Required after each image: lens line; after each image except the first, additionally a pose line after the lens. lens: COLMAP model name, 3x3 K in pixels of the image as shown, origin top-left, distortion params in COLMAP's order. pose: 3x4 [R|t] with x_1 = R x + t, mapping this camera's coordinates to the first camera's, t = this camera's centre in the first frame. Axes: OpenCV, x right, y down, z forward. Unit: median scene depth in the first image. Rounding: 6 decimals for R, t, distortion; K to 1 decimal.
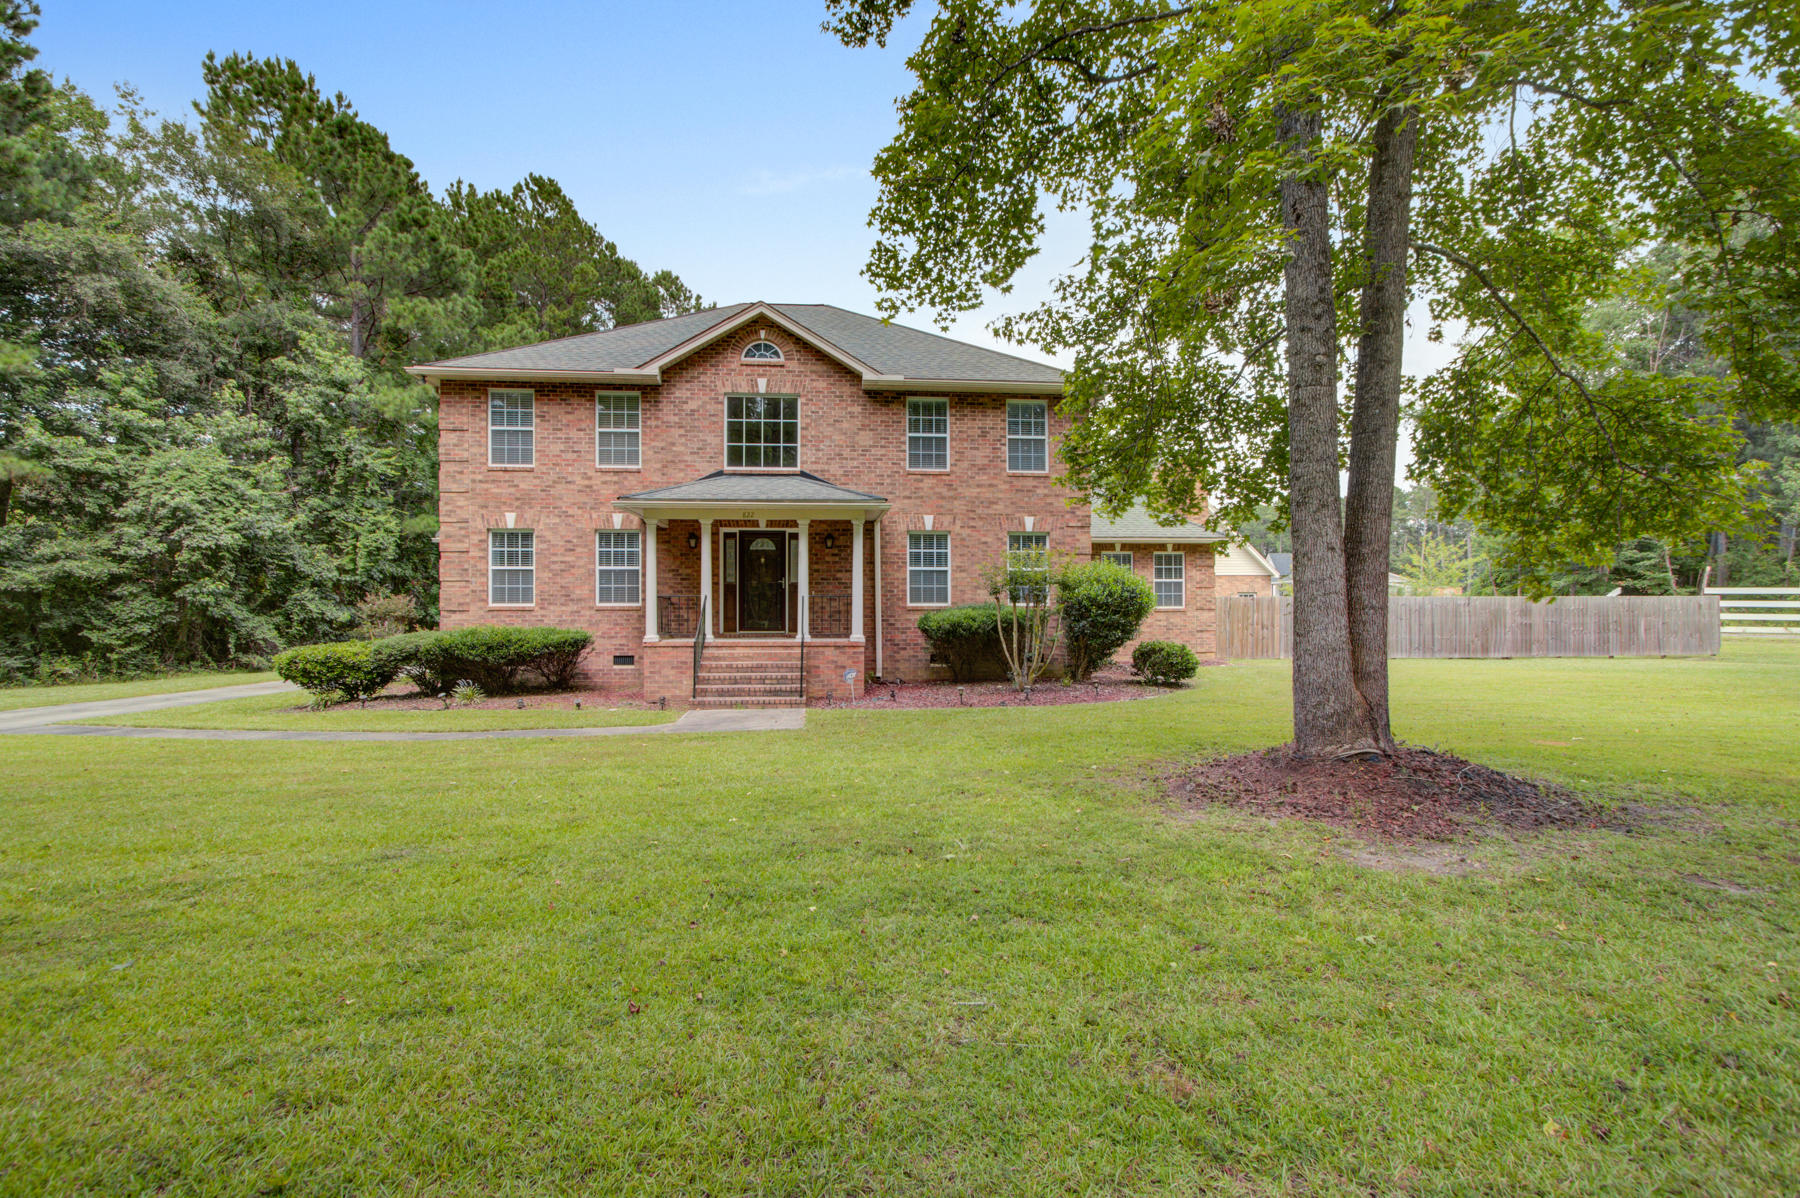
lens RADIAL K [[802.3, 0, 891.0], [0, 802.3, 600.5], [0, 0, 1]] dist [0.003575, 0.001839]
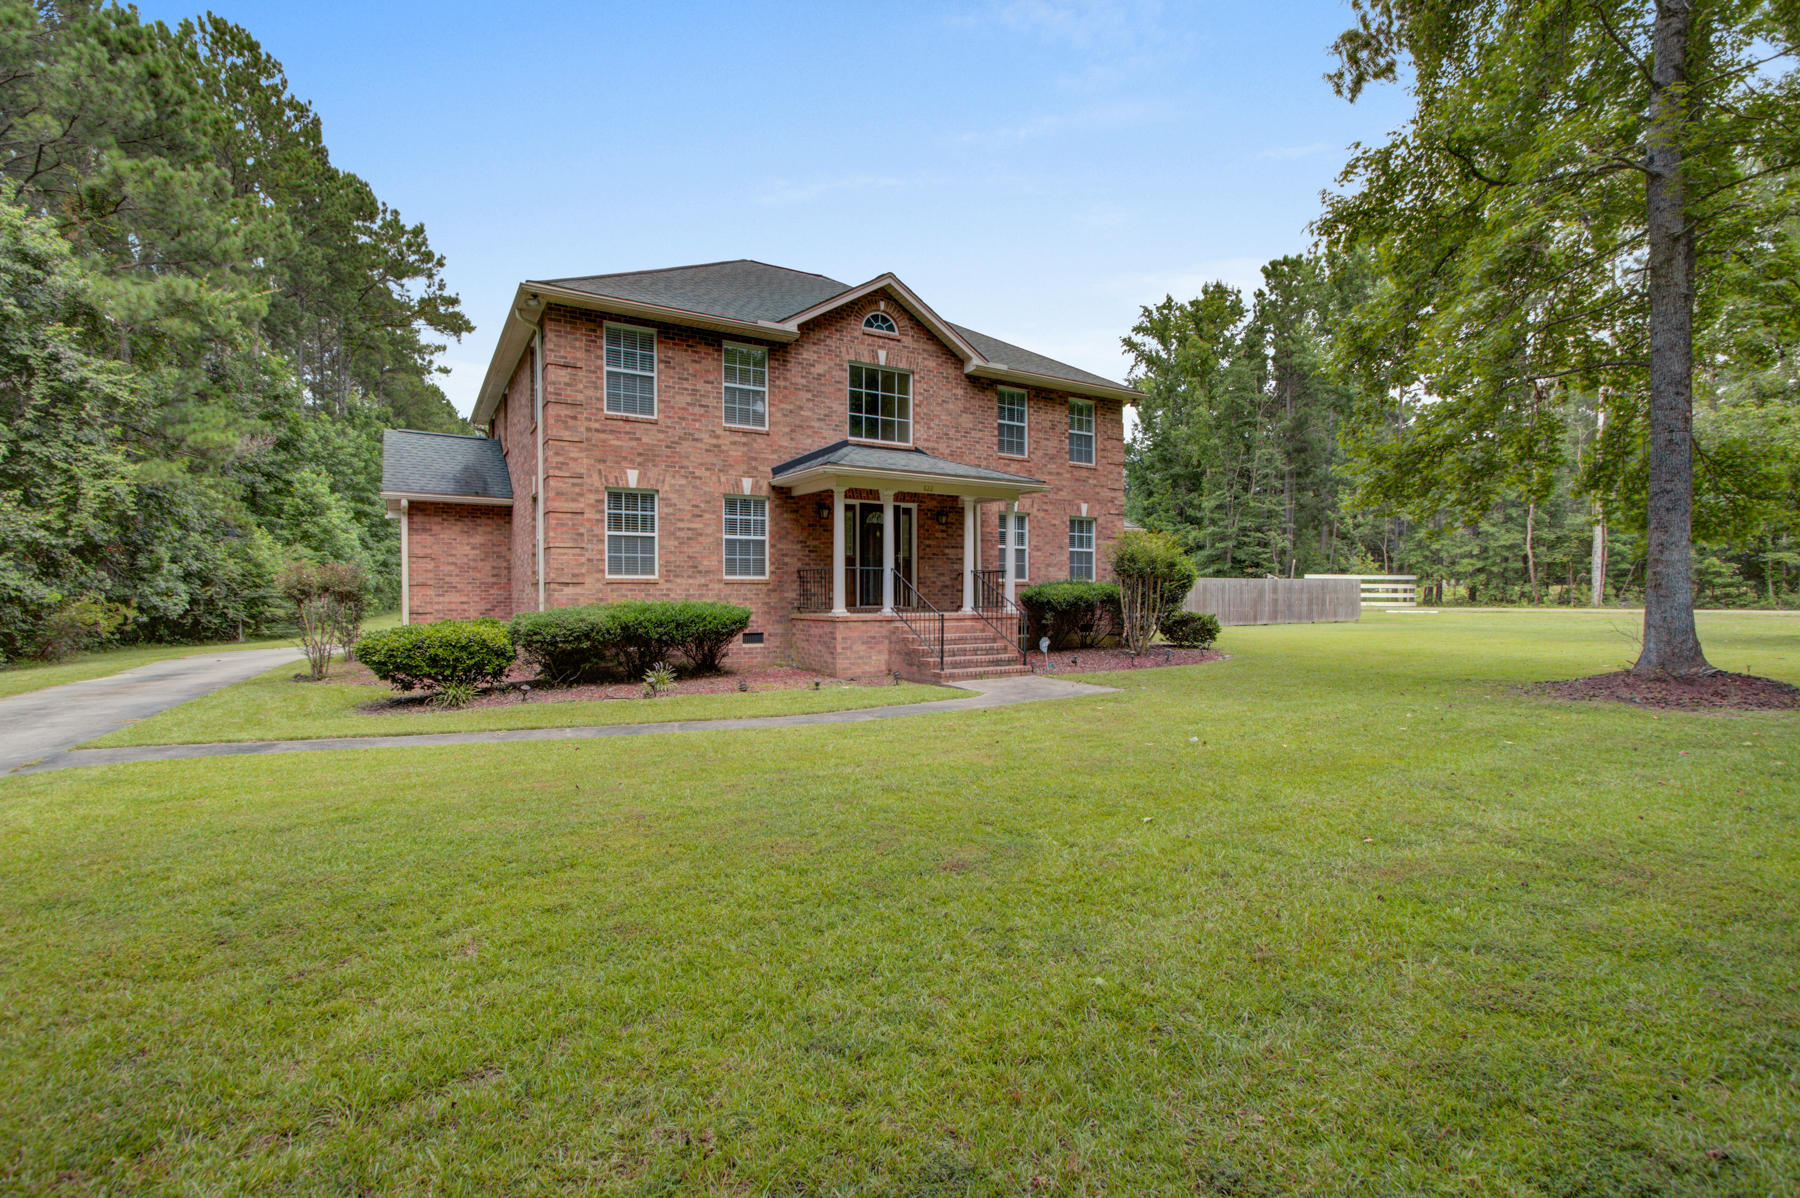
lens RADIAL K [[802.3, 0, 884.0], [0, 802.3, 593.0], [0, 0, 1]] dist [0.003575, 0.001839]
pose [[0.903079, 0.000570, 0.429475, -0.581127], [-0.005601, 0.999930, 0.010449, 0.012022], [-0.429438, -0.011842, 0.903019, 0.102062]]
